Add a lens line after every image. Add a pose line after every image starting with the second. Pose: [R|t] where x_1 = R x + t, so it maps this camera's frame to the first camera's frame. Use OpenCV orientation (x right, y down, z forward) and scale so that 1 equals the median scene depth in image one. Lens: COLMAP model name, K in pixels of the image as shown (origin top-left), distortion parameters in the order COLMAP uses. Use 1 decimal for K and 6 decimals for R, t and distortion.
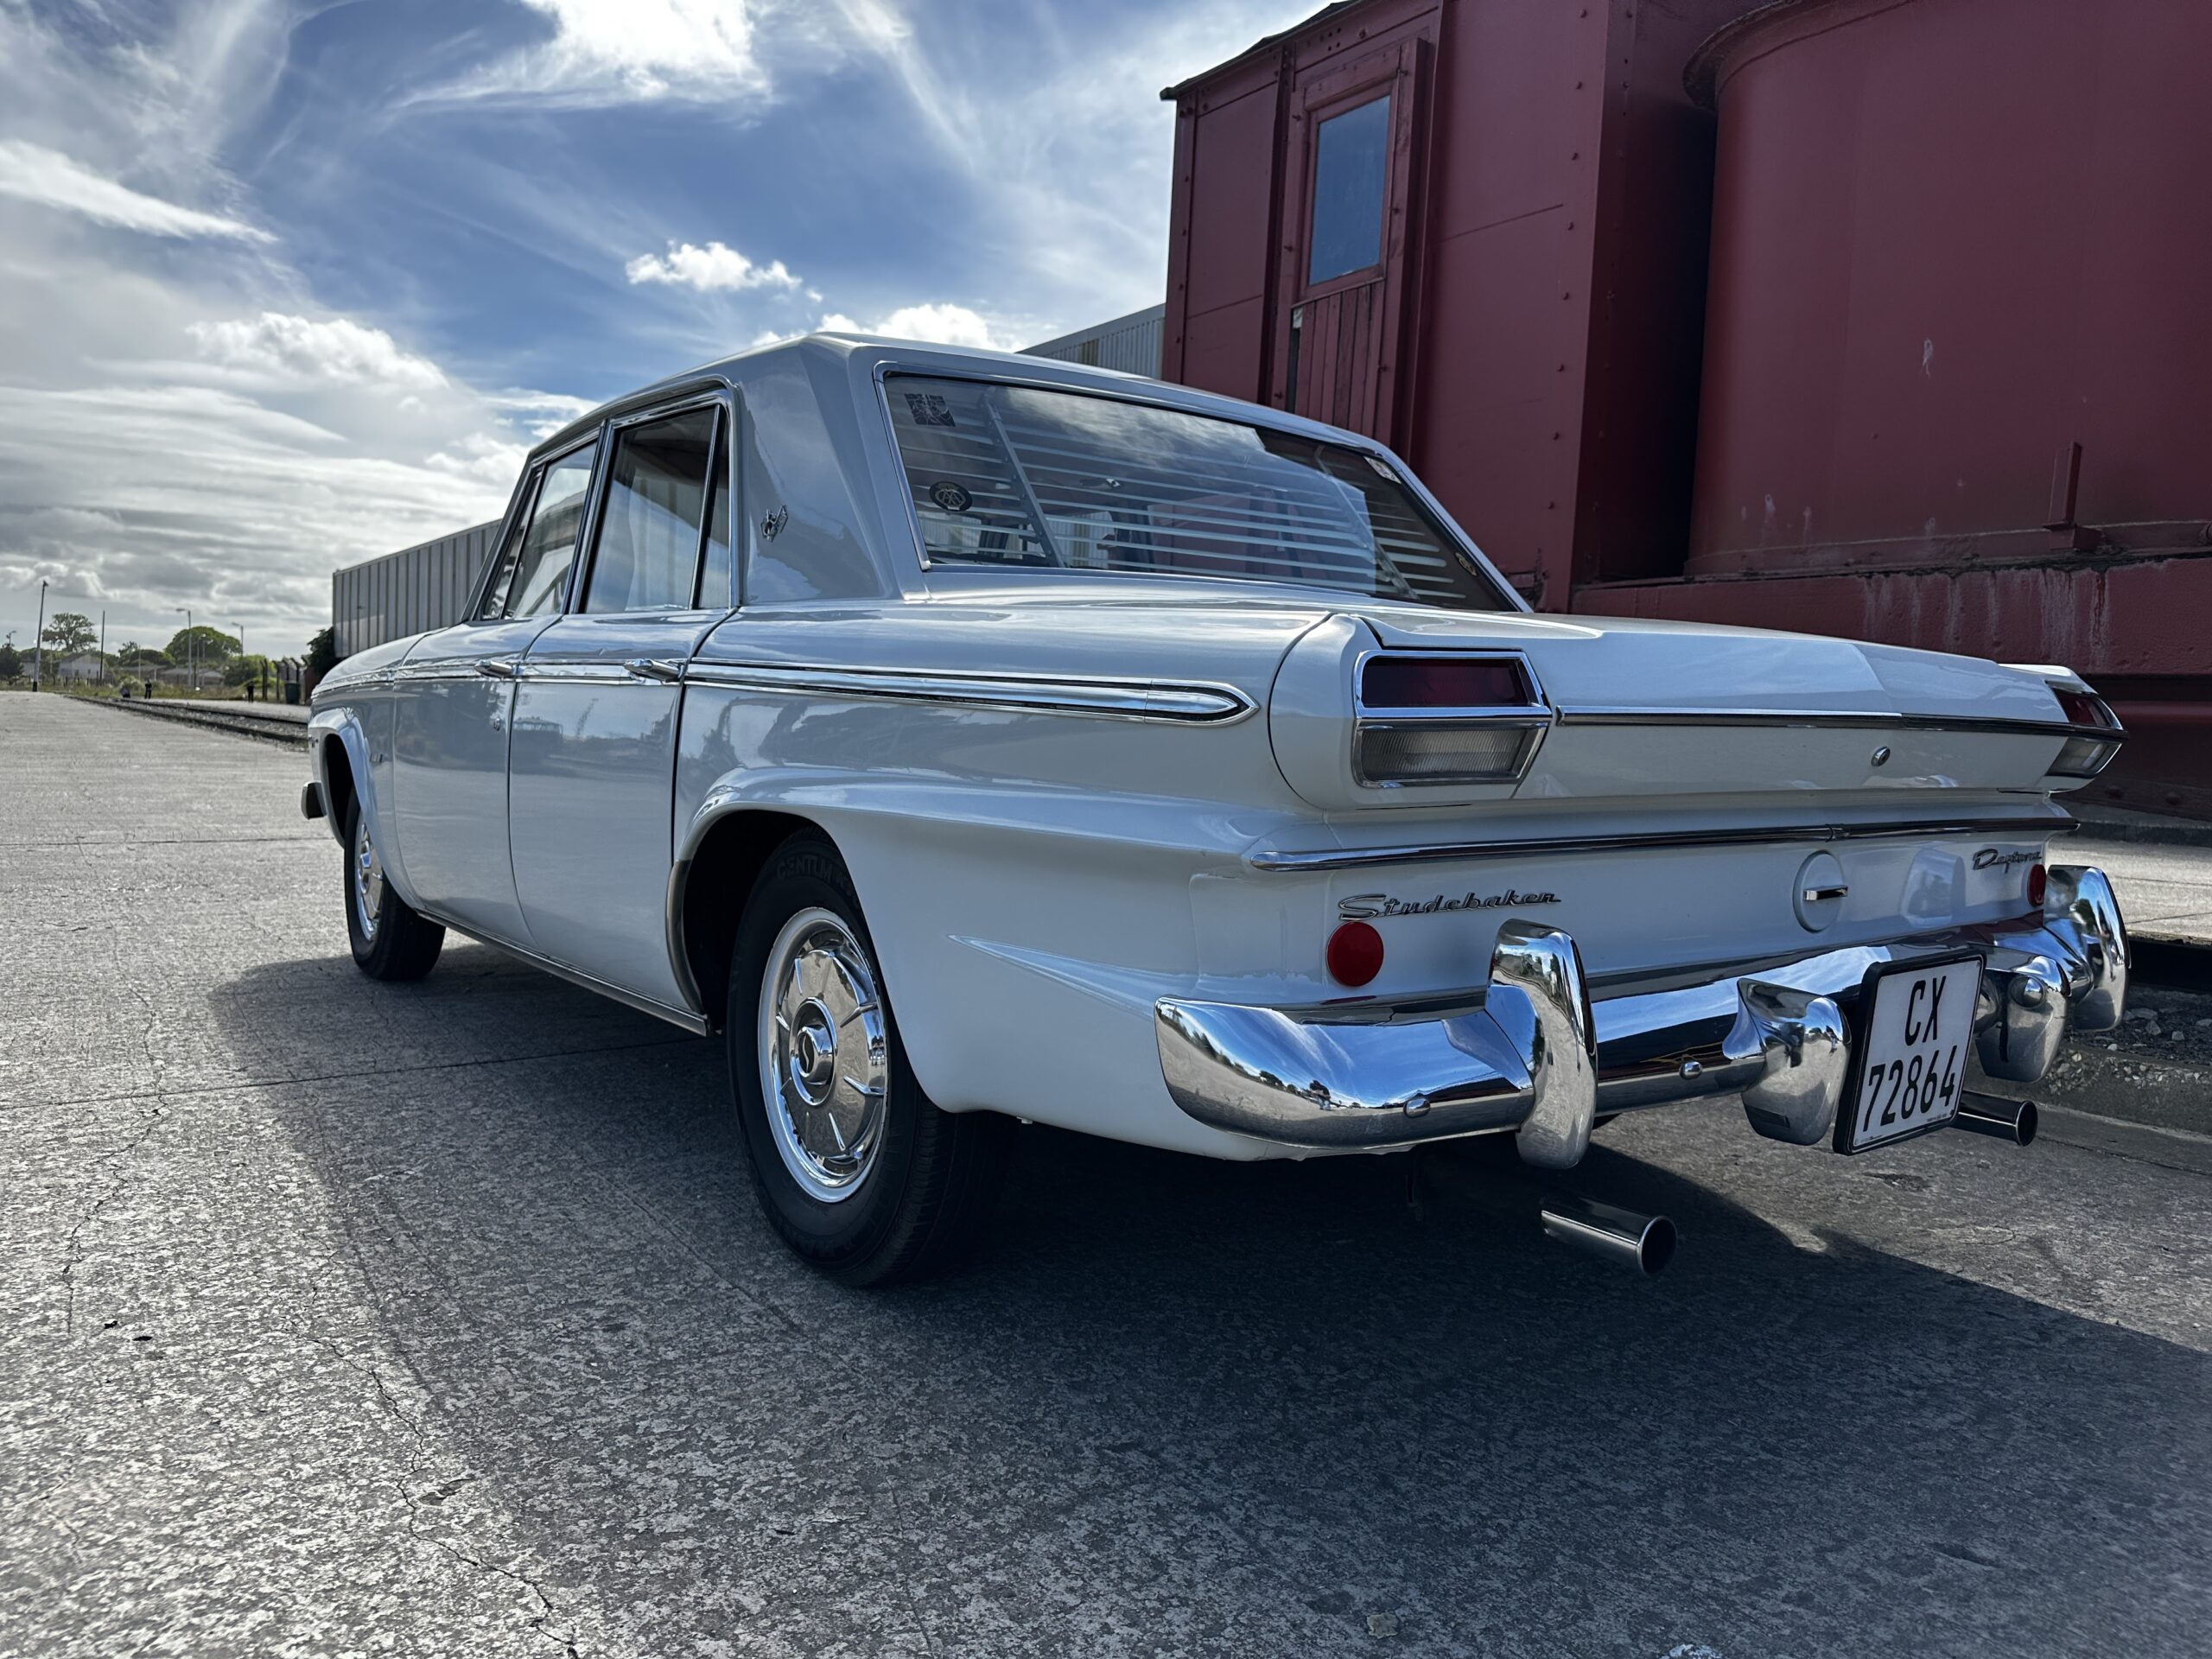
lens RADIAL K [[1555.0, 0, 1103.5], [0, 1555.0, 833.9], [0, 0, 1]] dist [0.013723, -0.020996]
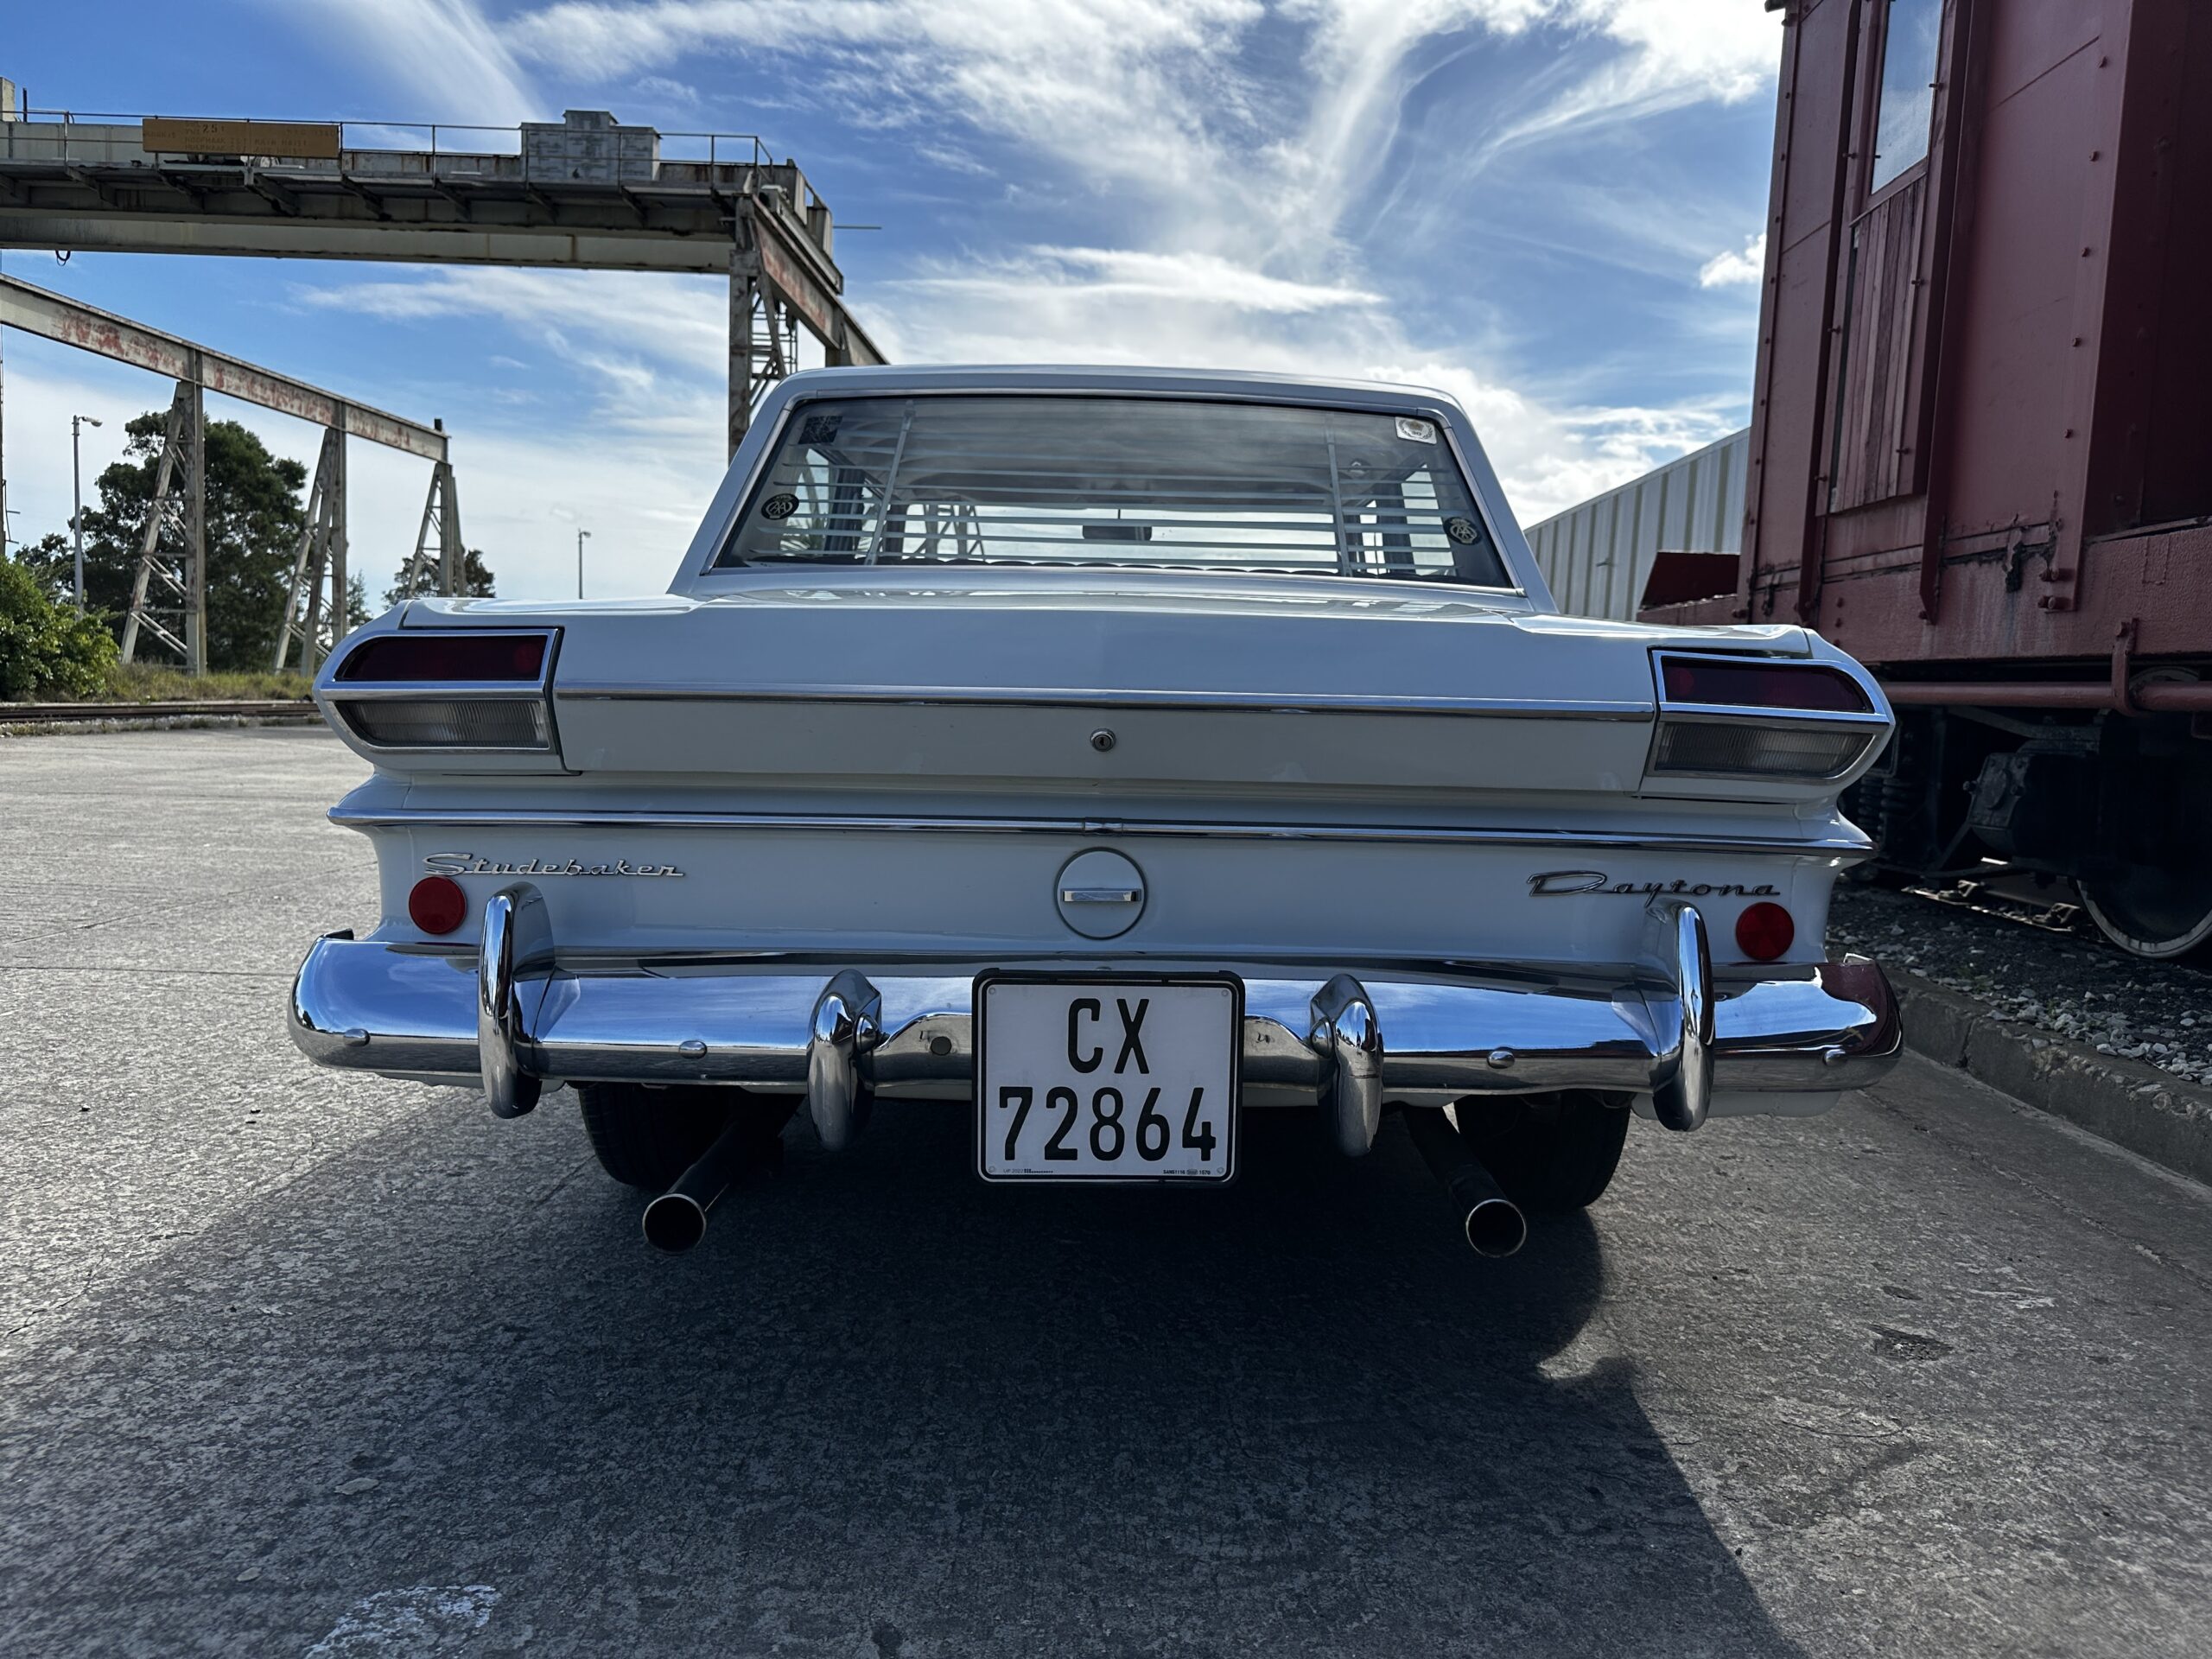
lens RADIAL K [[1555.0, 0, 1103.5], [0, 1555.0, 833.9], [0, 0, 1]] dist [0.013723, -0.020996]
pose [[0.805624, 0.044658, -0.590741, 0.902851], [-0.048283, 0.998787, 0.009660, -0.001997], [0.590456, 0.020741, 0.806803, 0.283818]]
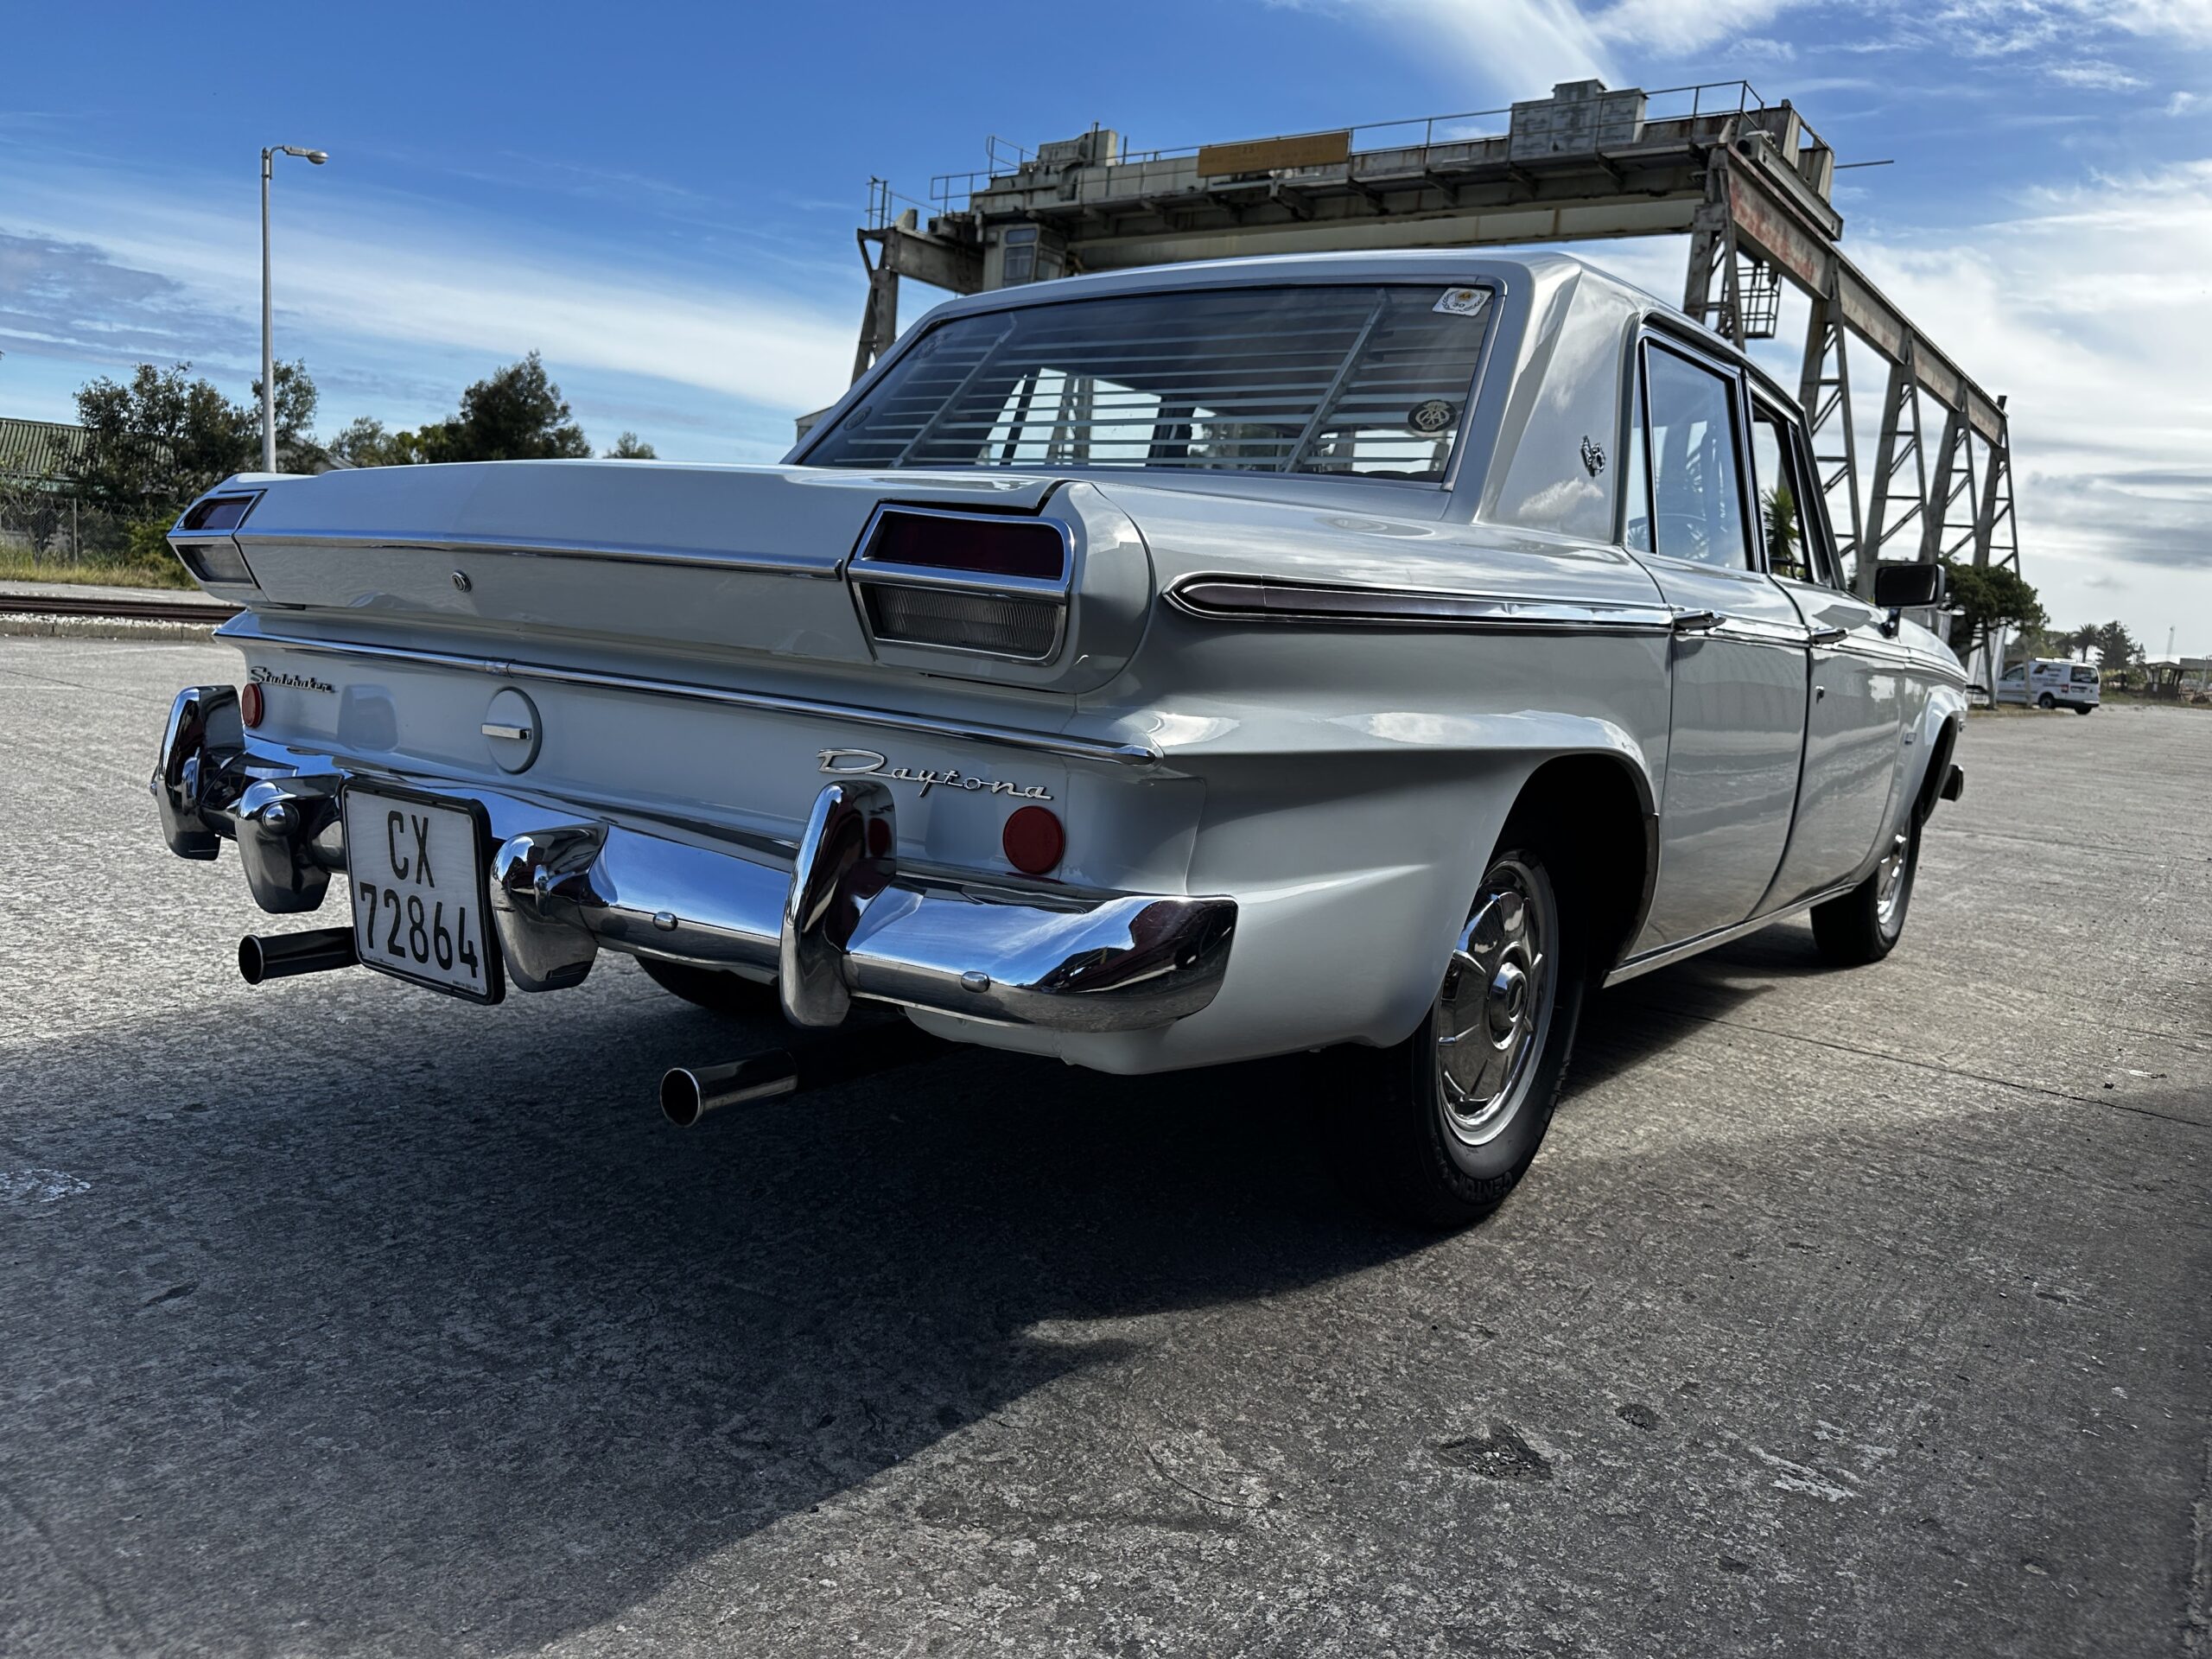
lens RADIAL K [[1538.1, 0, 1106.0], [0, 1538.1, 829.5], [0, 0, 1]] dist [0.030146, -0.048552]
pose [[0.321000, 0.124035, -0.938922, 1.367242], [-0.138502, 0.986876, 0.083019, -0.028815], [0.936897, 0.103393, 0.333967, 0.960326]]
